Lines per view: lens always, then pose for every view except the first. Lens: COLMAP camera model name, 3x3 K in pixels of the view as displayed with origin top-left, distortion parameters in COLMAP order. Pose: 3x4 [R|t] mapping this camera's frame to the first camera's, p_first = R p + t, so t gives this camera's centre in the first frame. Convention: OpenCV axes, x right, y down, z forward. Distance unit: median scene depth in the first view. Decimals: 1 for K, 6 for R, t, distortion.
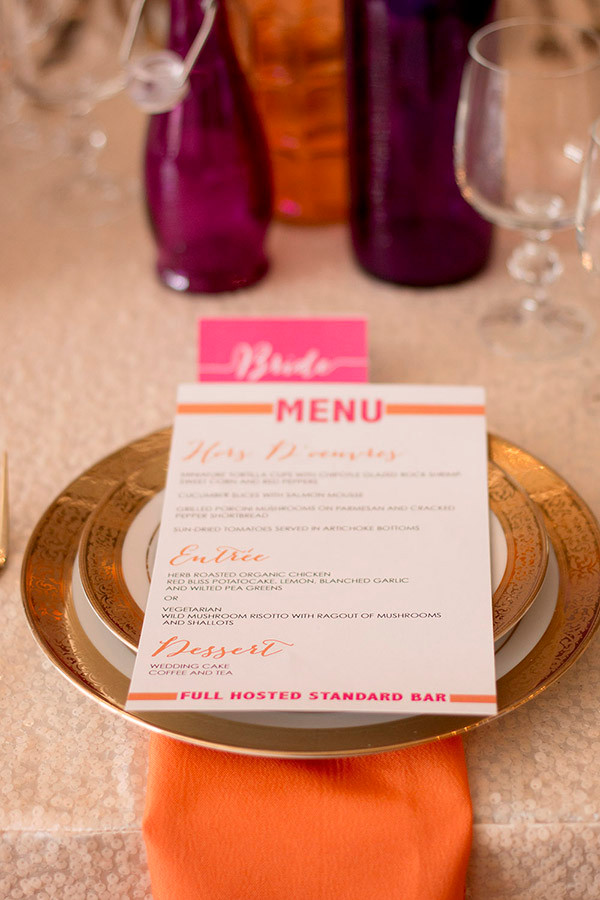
lens RADIAL K [[2104.0, 0, 305.8], [0, 2104.0, 450.5], [0, 0, 1]] dist [-0.152877, 0.000000]
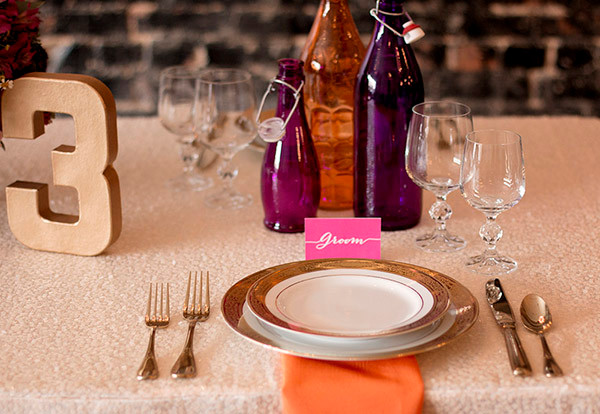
lens RADIAL K [[1446.9, 0, 300.5], [0, 1446.9, 207.1], [0, 0, 1]] dist [-0.225191, 0.000000]
pose [[0.999213, 0.021519, 0.033314, -0.106853], [-0.010809, 0.955958, -0.293305, 0.423914], [-0.038159, 0.292714, 0.955438, -0.545192]]
